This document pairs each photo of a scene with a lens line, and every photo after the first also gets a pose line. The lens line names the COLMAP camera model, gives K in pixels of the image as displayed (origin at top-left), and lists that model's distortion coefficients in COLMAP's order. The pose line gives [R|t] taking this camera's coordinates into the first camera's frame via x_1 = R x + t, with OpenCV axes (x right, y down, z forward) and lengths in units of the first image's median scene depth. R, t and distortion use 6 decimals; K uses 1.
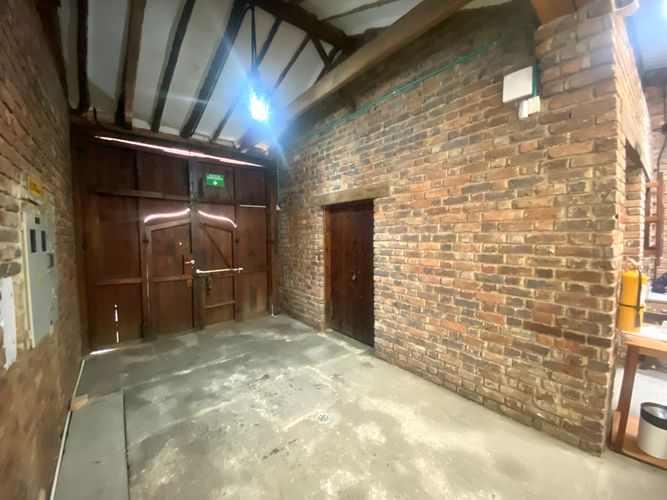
lens RADIAL K [[272.0, 0, 331.3], [0, 272.0, 247.6], [0, 0, 1]] dist [0.028046, -0.020580]
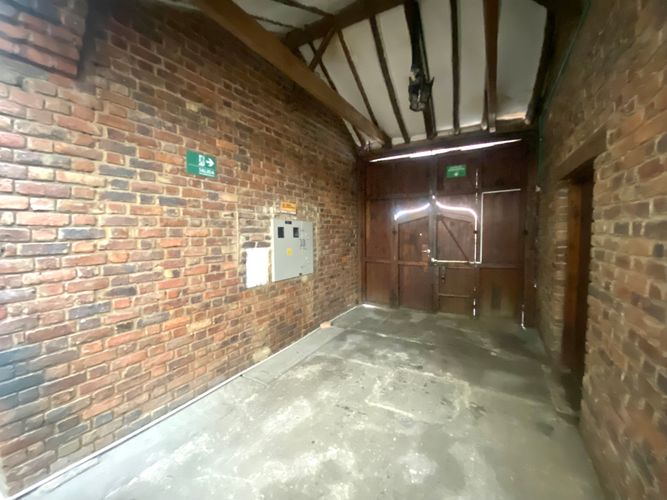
lens RADIAL K [[272.0, 0, 331.3], [0, 272.0, 247.6], [0, 0, 1]] dist [0.028046, -0.020580]
pose [[0.369147, 0.057605, -0.927584, 0.436891], [-0.024316, 0.998334, 0.052321, -0.011209], [0.929053, 0.003241, 0.369933, 0.254804]]
